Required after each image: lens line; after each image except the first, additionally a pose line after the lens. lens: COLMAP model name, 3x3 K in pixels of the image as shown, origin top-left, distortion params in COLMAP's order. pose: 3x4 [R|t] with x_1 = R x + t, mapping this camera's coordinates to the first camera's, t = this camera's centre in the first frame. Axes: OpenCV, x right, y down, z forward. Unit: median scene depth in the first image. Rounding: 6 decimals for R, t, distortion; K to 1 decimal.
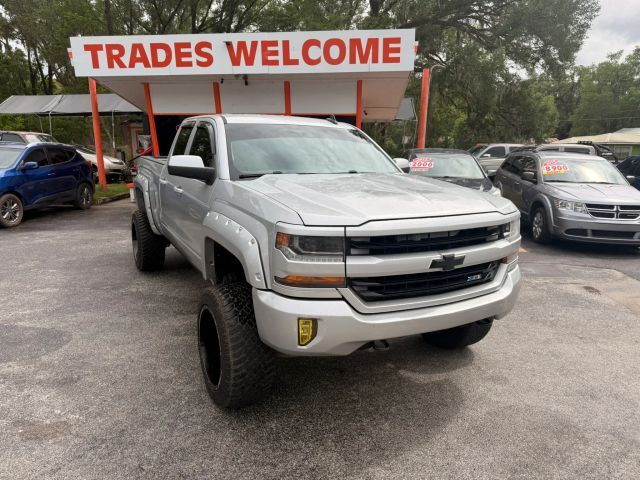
lens RADIAL K [[452.9, 0, 320.0], [0, 452.9, 240.0], [0, 0, 1]] dist [-0.000426, 0.001889]
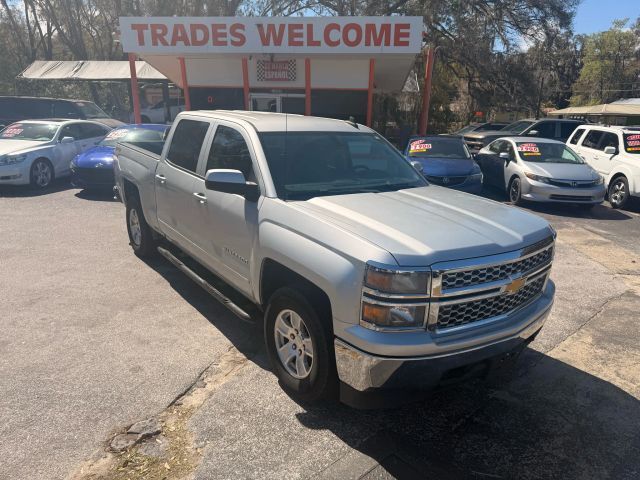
lens RADIAL K [[455.1, 0, 320.0], [0, 455.1, 240.0], [0, 0, 1]] dist [-0.002905, 0.003191]
pose [[0.999856, 0.014257, 0.009247, -0.051241], [-0.014900, 0.997169, 0.073708, 0.017596], [-0.008170, -0.073835, 0.997237, -0.181204]]
